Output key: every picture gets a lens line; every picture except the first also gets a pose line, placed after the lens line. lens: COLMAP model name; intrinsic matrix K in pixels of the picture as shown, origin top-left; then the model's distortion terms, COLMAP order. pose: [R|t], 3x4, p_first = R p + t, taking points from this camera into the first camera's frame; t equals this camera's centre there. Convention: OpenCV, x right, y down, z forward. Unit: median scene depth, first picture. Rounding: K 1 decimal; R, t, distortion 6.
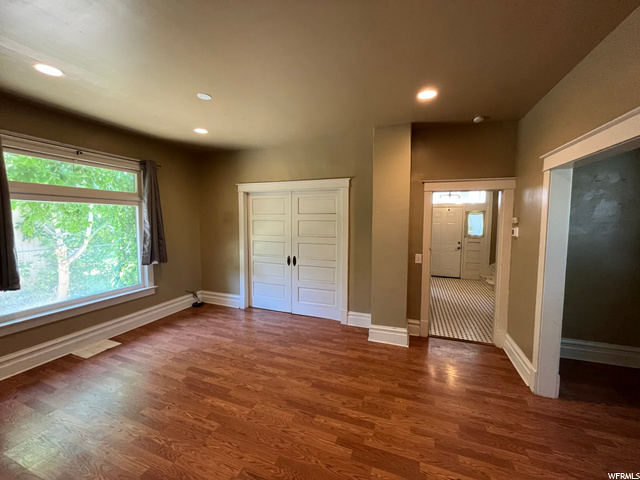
lens RADIAL K [[257.9, 0, 318.4], [0, 257.9, 237.6], [0, 0, 1]] dist [-0.001782, 0.000198]
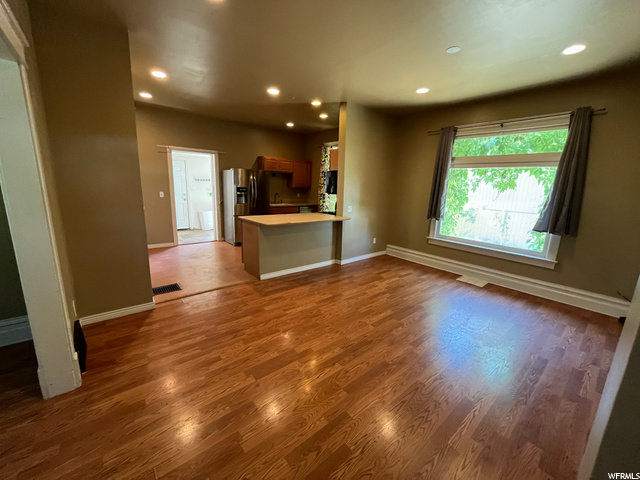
lens RADIAL K [[257.9, 0, 318.4], [0, 257.9, 237.6], [0, 0, 1]] dist [-0.001782, 0.000198]
pose [[-0.495836, 0.159037, -0.853730, 0.537111], [-0.096074, 0.967008, 0.235937, -0.015971], [0.863085, 0.199007, -0.464198, 0.781872]]
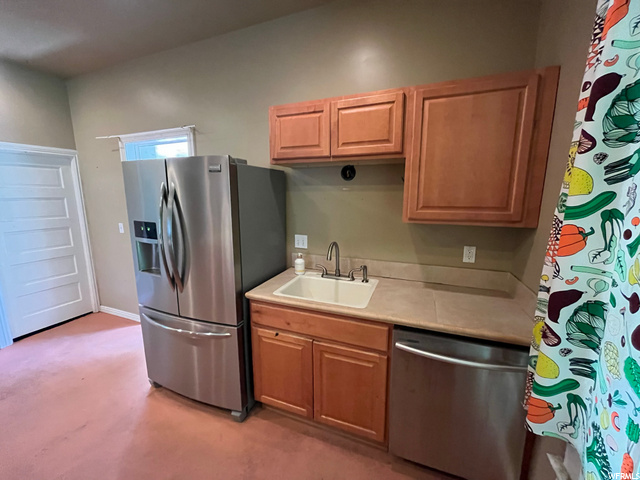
lens RADIAL K [[257.9, 0, 318.4], [0, 257.9, 237.6], [0, 0, 1]] dist [-0.001782, 0.000198]
pose [[-0.999877, -0.001290, 0.015660, -0.938730], [0.002441, 0.971779, 0.235881, 0.020852], [-0.015522, 0.235890, -0.971656, 0.057375]]
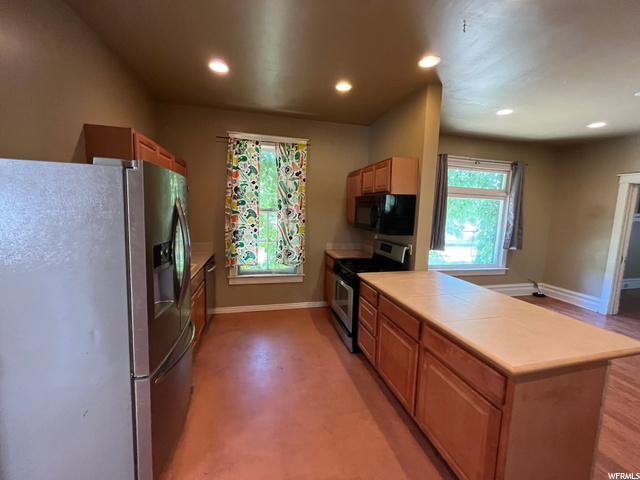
lens RADIAL K [[257.9, 0, 318.4], [0, 257.9, 237.6], [0, 0, 1]] dist [-0.001782, 0.000198]
pose [[0.559621, 0.109452, -0.821489, -0.179939], [-0.090014, 0.993404, 0.071037, 0.047237], [0.823846, 0.034192, 0.565782, -0.428160]]
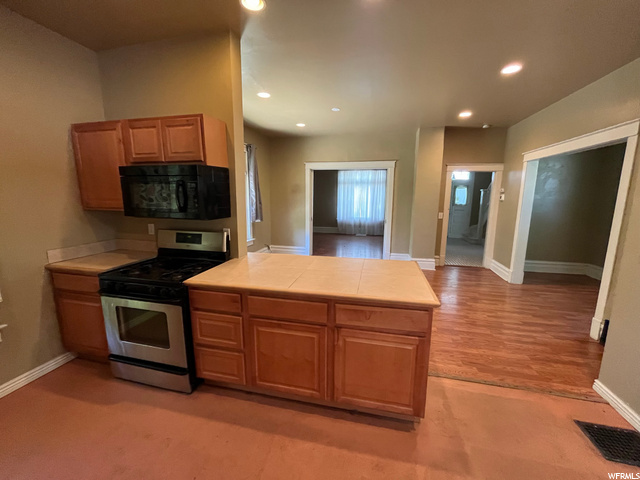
lens RADIAL K [[257.9, 0, 318.4], [0, 257.9, 237.6], [0, 0, 1]] dist [-0.001782, 0.000198]
pose [[0.992762, -0.015872, 0.119042, -0.508065], [0.004474, 0.995428, 0.095410, 0.059869], [-0.120012, -0.094187, 0.988294, -0.433343]]
